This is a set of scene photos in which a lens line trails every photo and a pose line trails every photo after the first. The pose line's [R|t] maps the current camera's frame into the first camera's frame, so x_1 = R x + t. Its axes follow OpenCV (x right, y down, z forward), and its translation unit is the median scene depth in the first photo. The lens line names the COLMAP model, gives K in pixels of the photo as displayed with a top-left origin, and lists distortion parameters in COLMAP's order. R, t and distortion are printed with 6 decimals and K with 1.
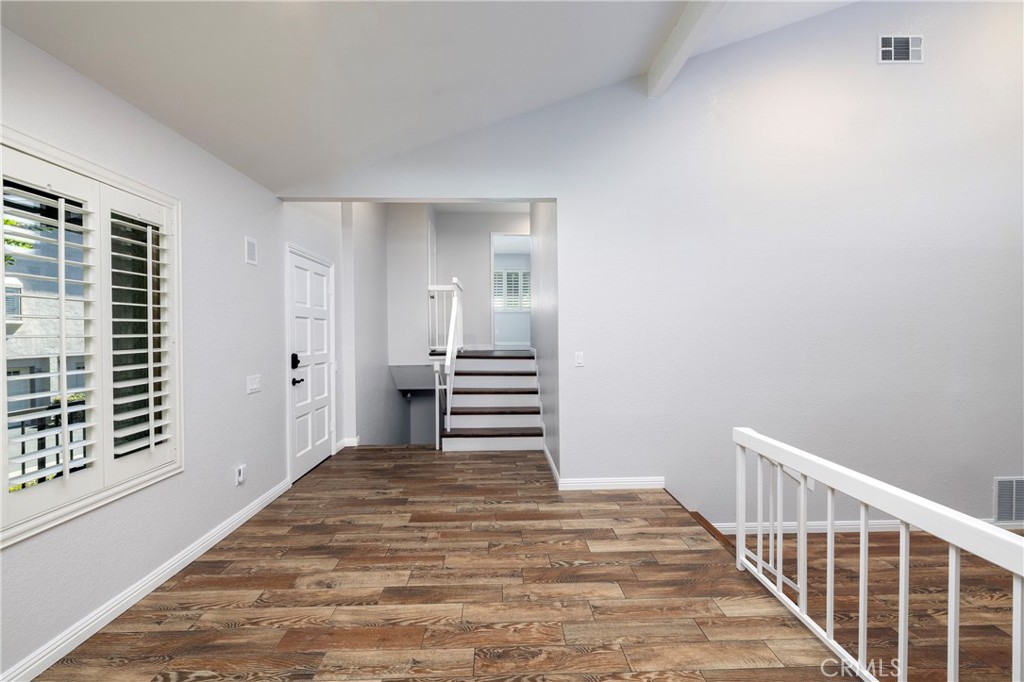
lens RADIAL K [[429.0, 0, 514.7], [0, 429.0, 338.3], [0, 0, 1]] dist [-0.000819, 0.000192]
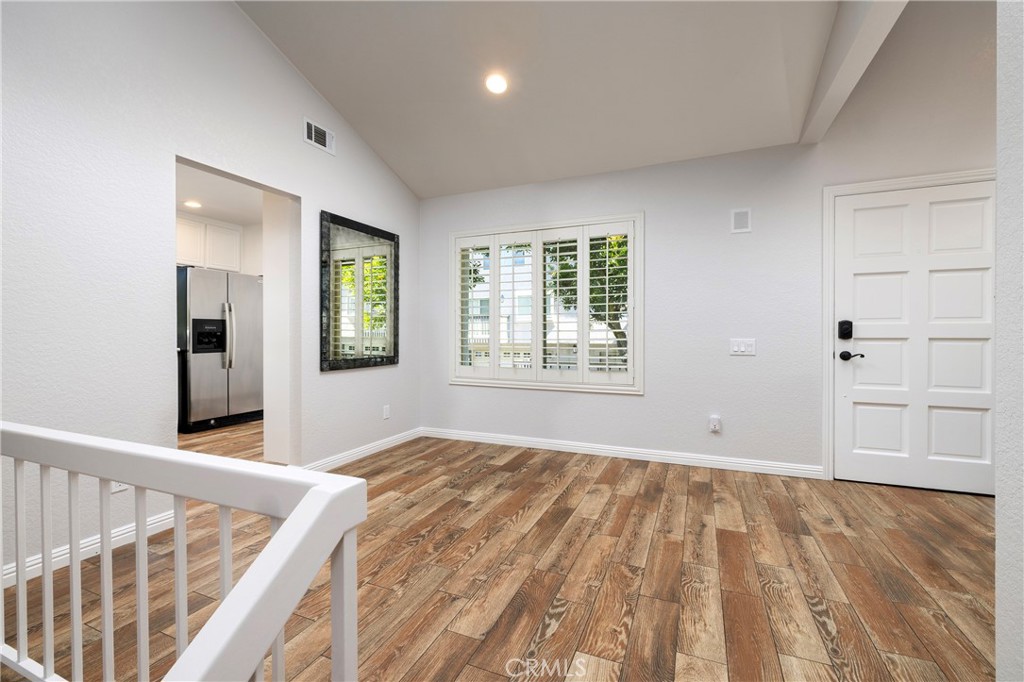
lens RADIAL K [[429.0, 0, 514.7], [0, 429.0, 338.3], [0, 0, 1]] dist [-0.000819, 0.000192]
pose [[-0.417516, 0.016308, -0.908523, 0.769213], [-0.004102, 0.999795, 0.019831, 0.089800], [0.908660, 0.012007, -0.417364, 1.253353]]
